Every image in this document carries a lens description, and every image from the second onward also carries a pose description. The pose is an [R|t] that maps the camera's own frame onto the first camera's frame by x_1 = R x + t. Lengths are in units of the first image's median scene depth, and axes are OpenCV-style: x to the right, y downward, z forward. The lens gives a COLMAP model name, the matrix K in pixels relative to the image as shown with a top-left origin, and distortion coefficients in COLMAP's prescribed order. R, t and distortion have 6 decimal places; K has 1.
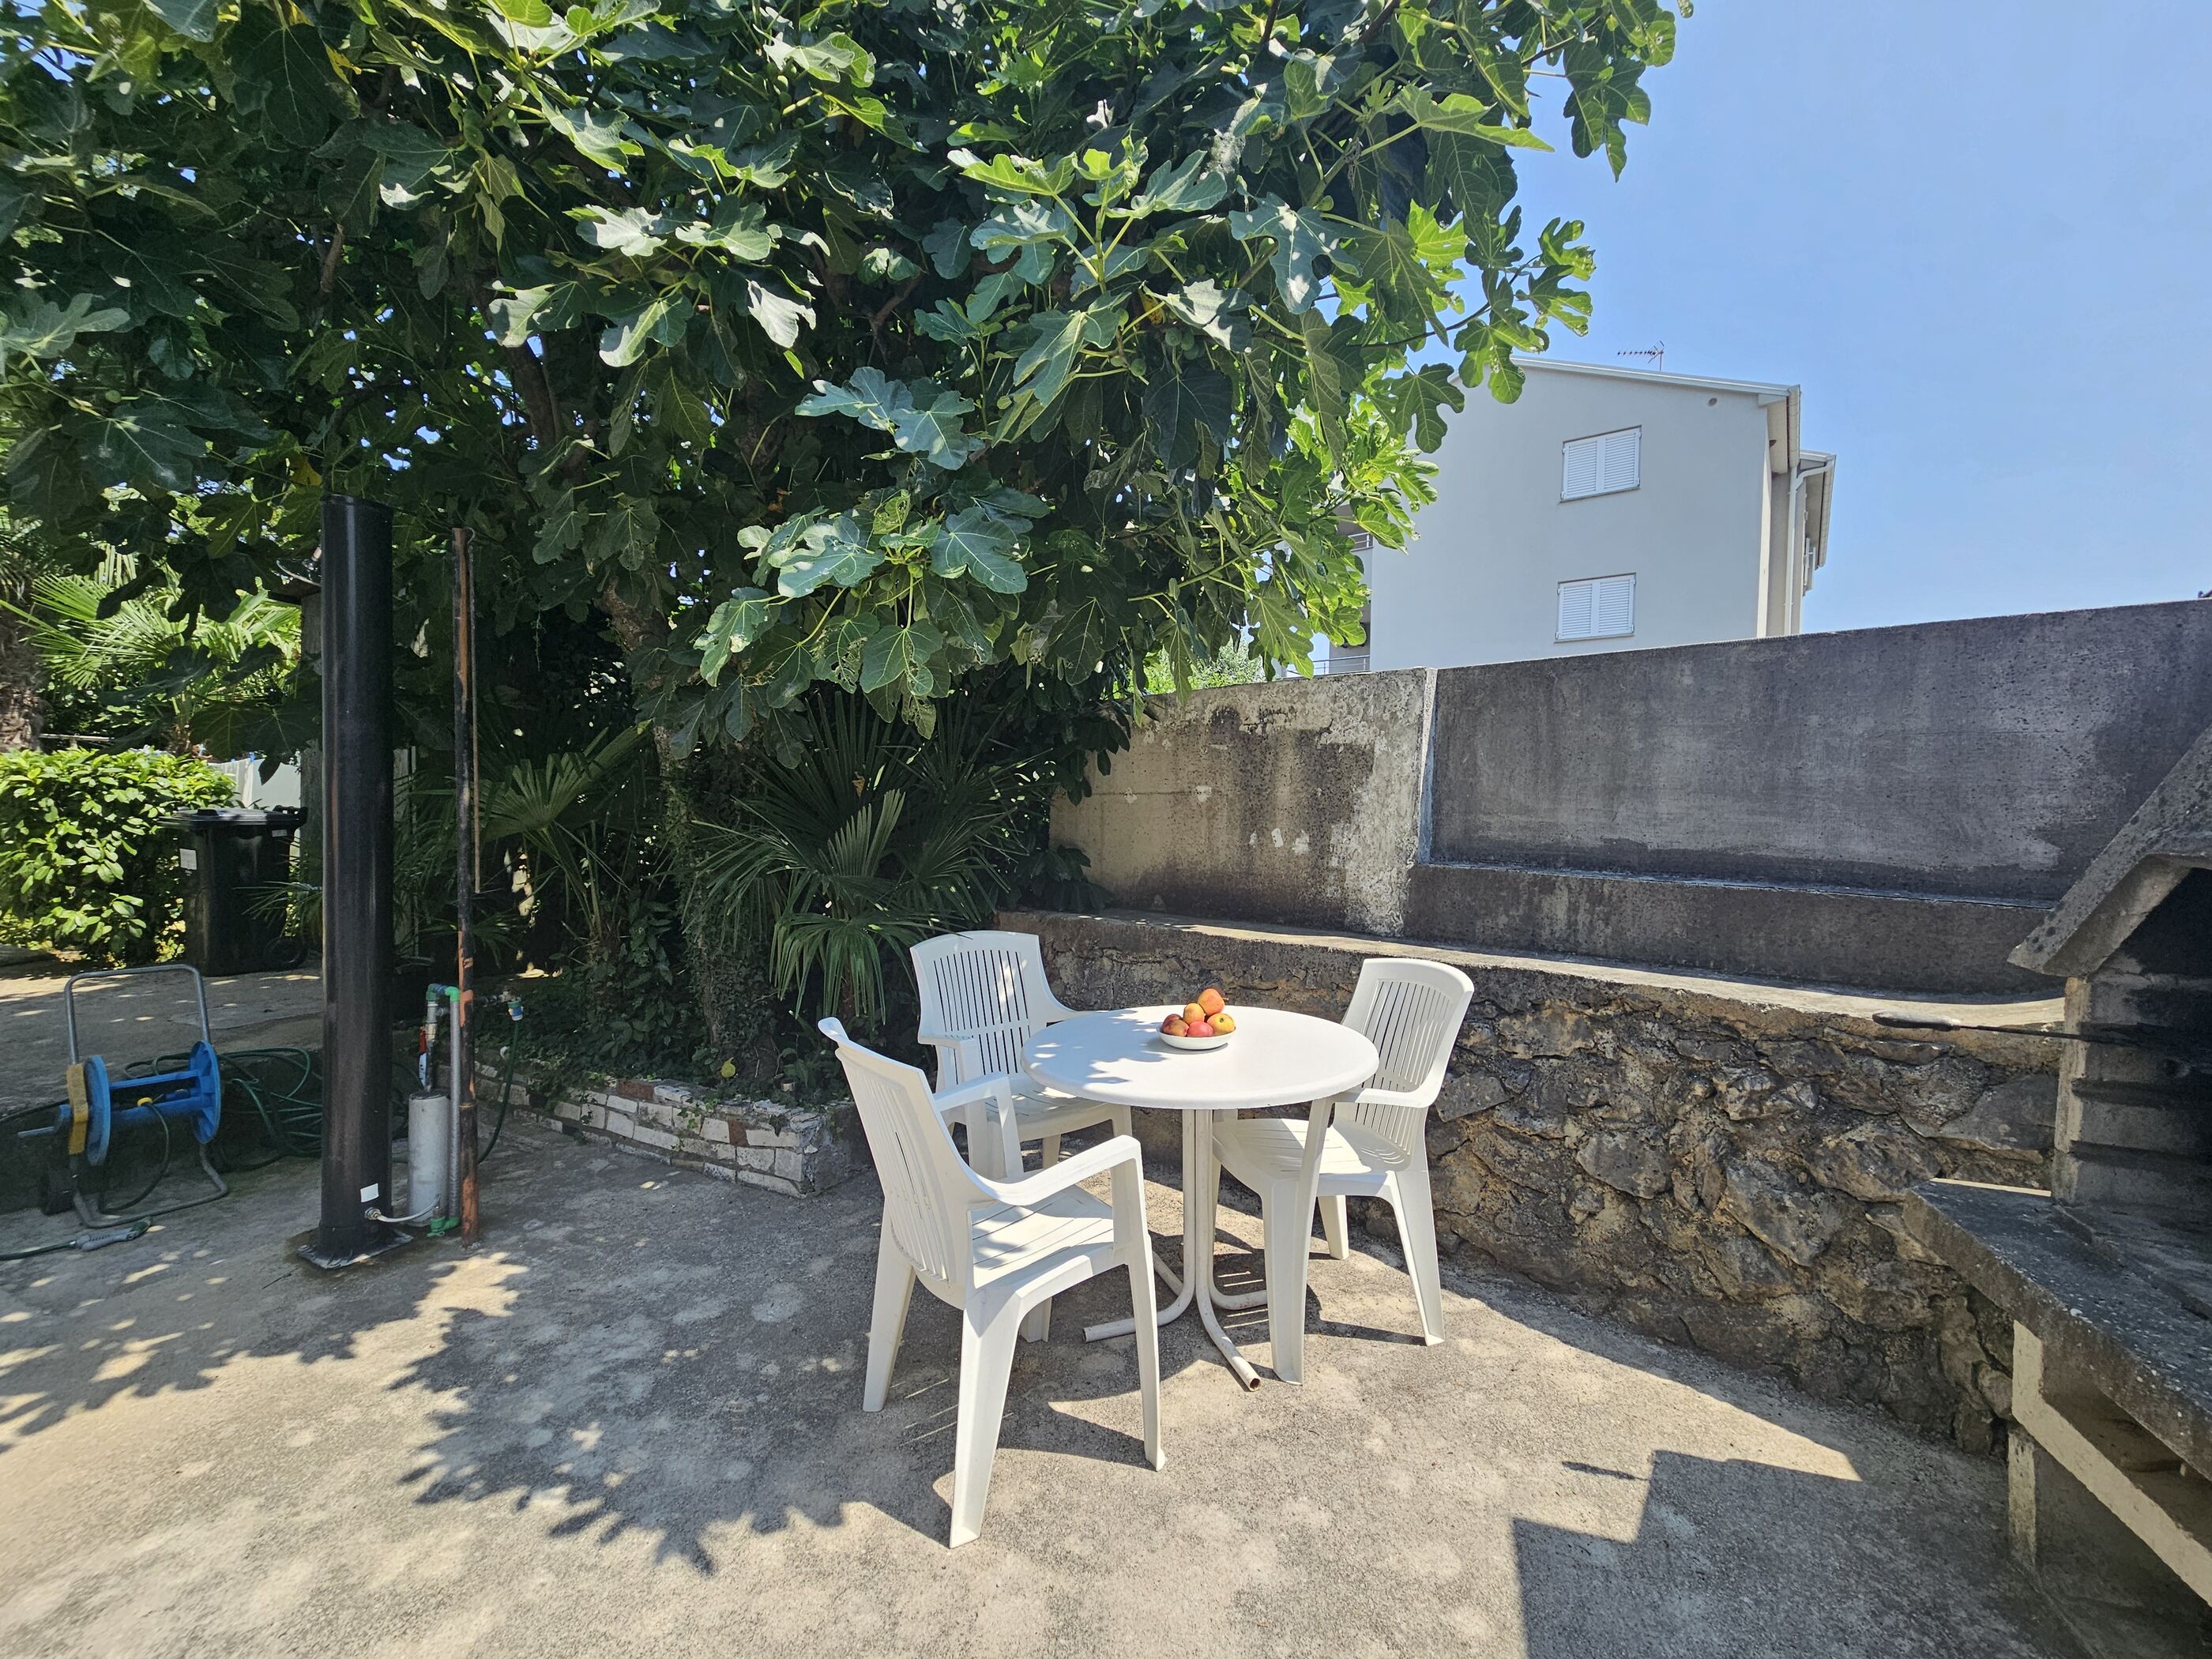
lens RADIAL K [[910.1, 0, 1096.1], [0, 910.1, 836.9], [0, 0, 1]] dist [0.000770, 0.000246]
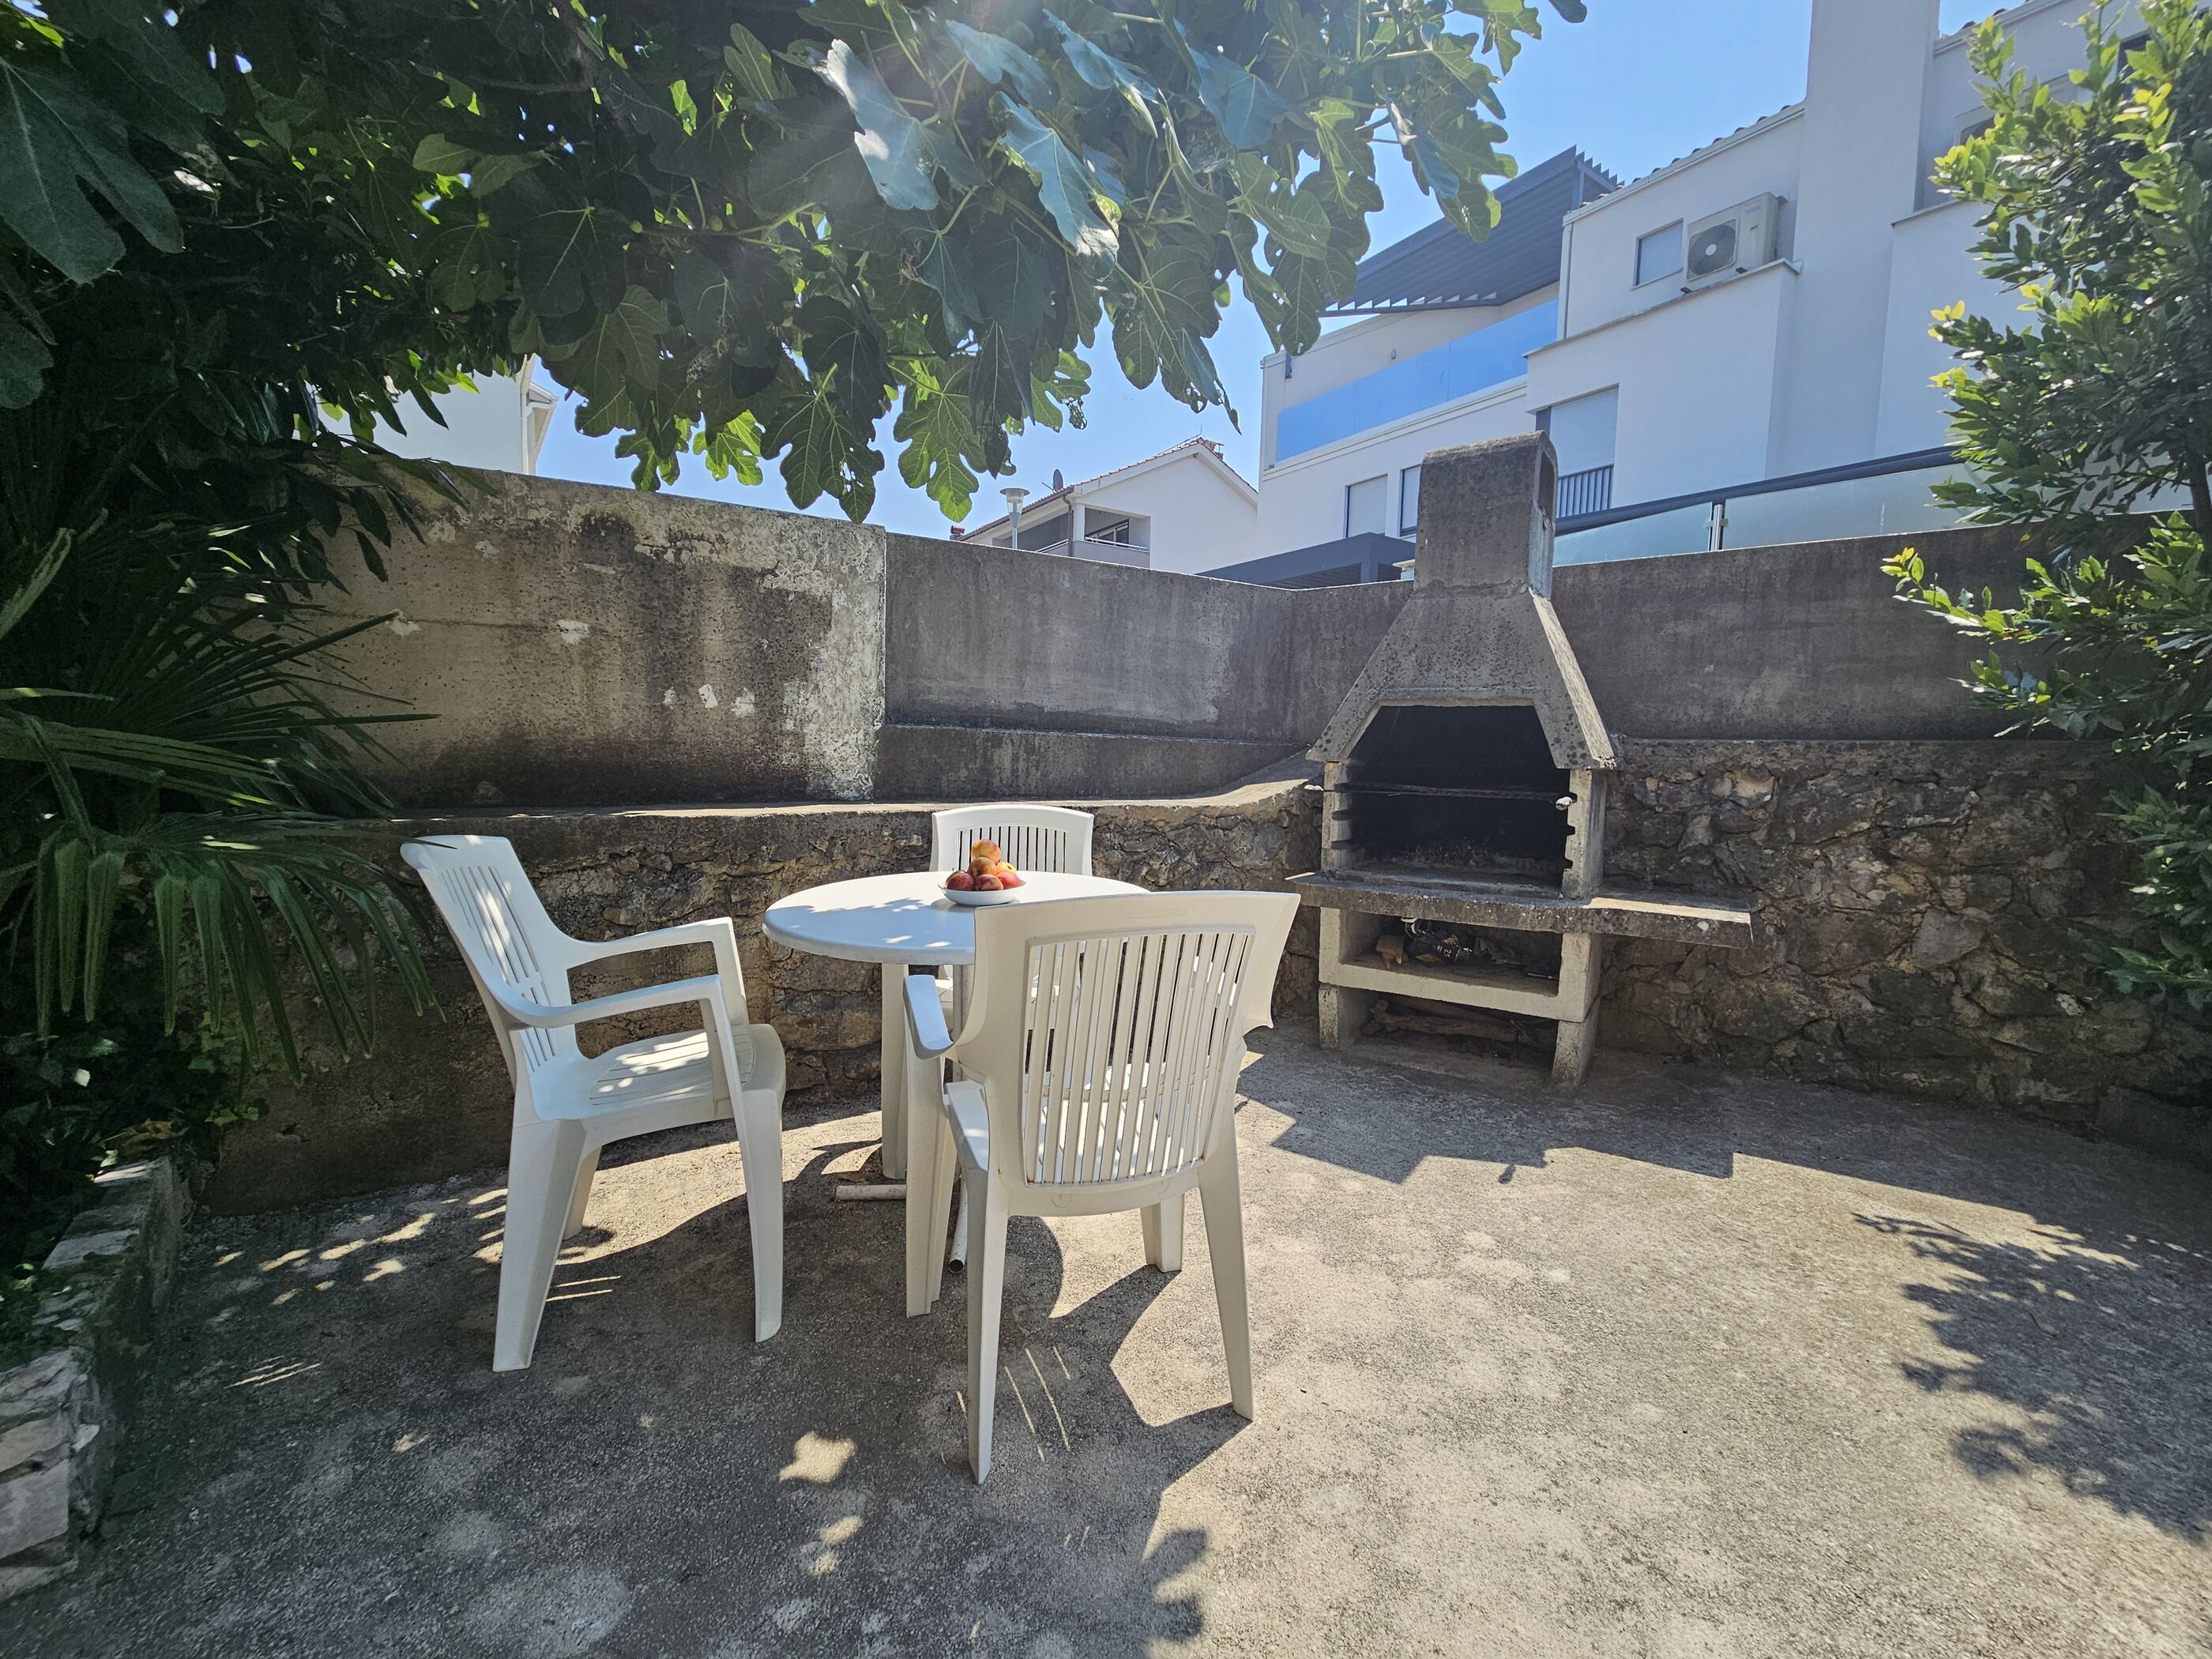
lens RADIAL K [[910.1, 0, 1096.1], [0, 910.1, 836.9], [0, 0, 1]] dist [0.000770, 0.000246]
pose [[0.278789, -0.094214, 0.955720, -0.536087], [0.017255, 0.995507, 0.093103, 0.061075], [-0.960197, -0.009465, 0.279162, 0.475362]]
